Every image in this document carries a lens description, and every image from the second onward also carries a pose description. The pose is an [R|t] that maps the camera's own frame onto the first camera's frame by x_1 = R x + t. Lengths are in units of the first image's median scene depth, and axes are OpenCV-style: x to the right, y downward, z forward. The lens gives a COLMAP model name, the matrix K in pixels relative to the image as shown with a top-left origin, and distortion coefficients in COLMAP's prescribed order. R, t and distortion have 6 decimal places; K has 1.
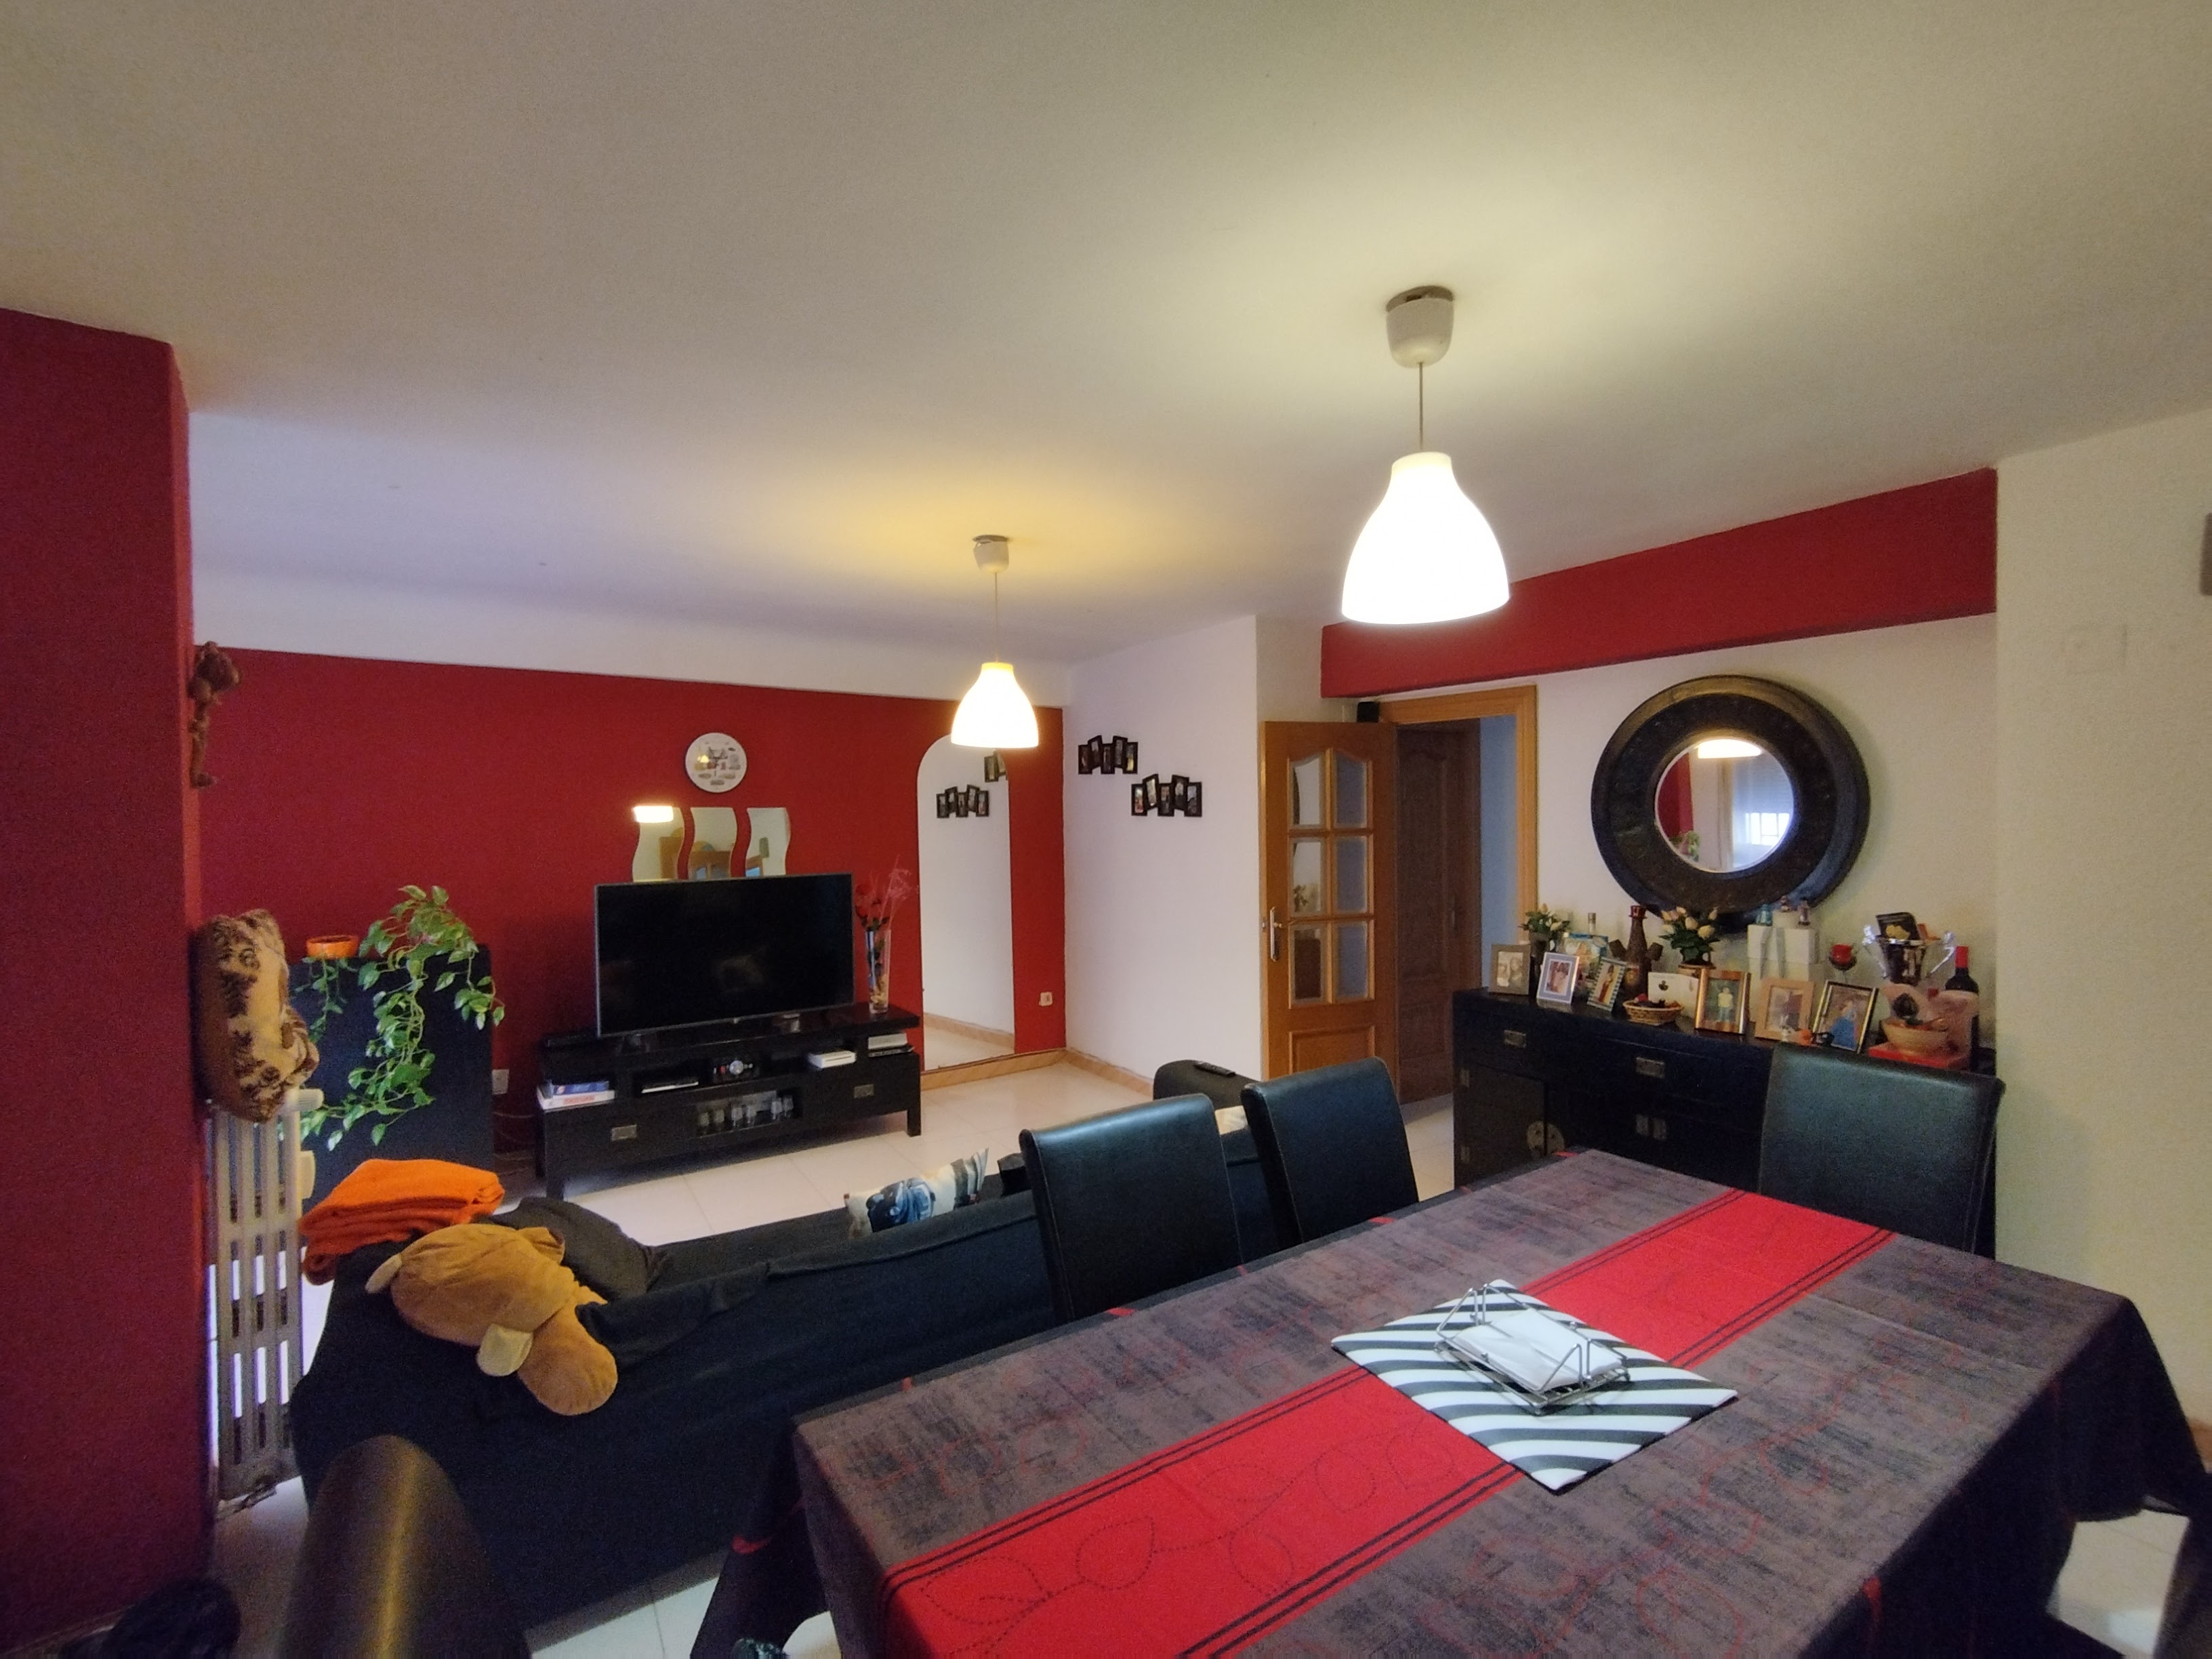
lens RADIAL K [[1006.5, 0, 1107.2], [0, 1006.5, 833.7], [0, 0, 1]] dist [-0.005033, -0.000157]
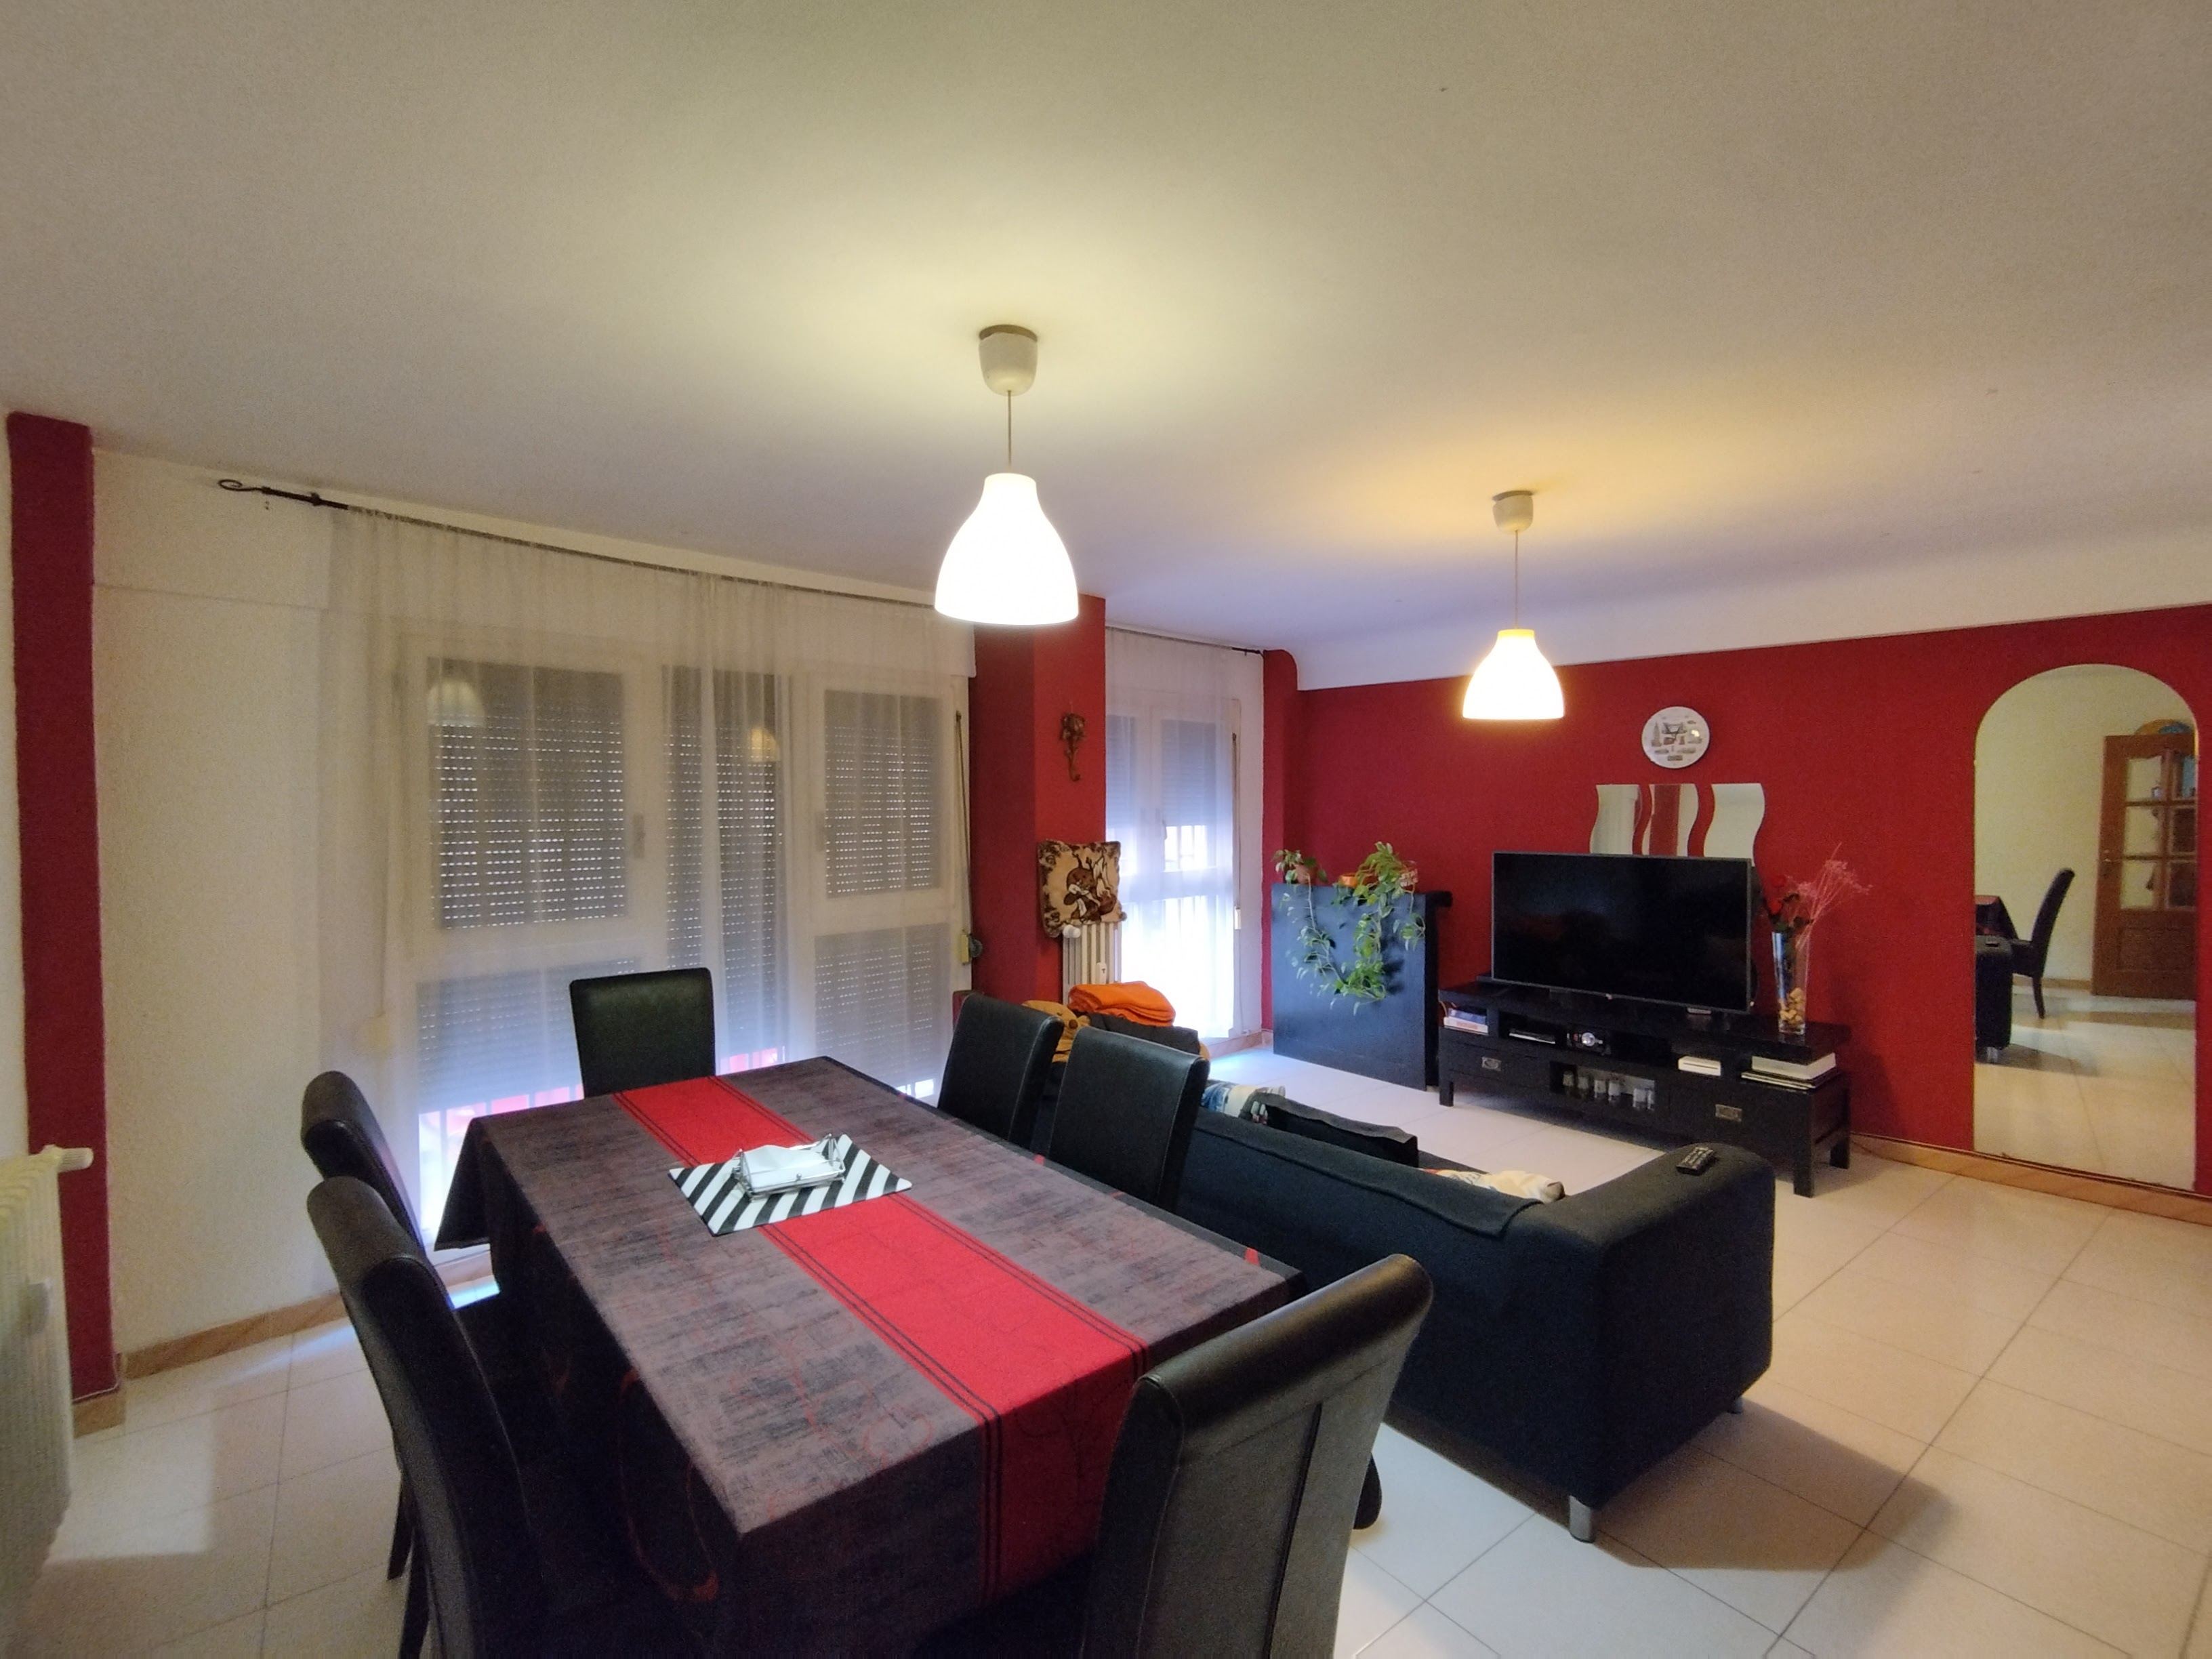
lens RADIAL K [[1006.5, 0, 1107.2], [0, 1006.5, 833.7], [0, 0, 1]] dist [-0.005033, -0.000157]
pose [[0.096660, 0.044547, -0.994320, 1.328108], [-0.016580, 0.998931, 0.043142, -0.027844], [0.995179, 0.012316, 0.097295, 0.923693]]
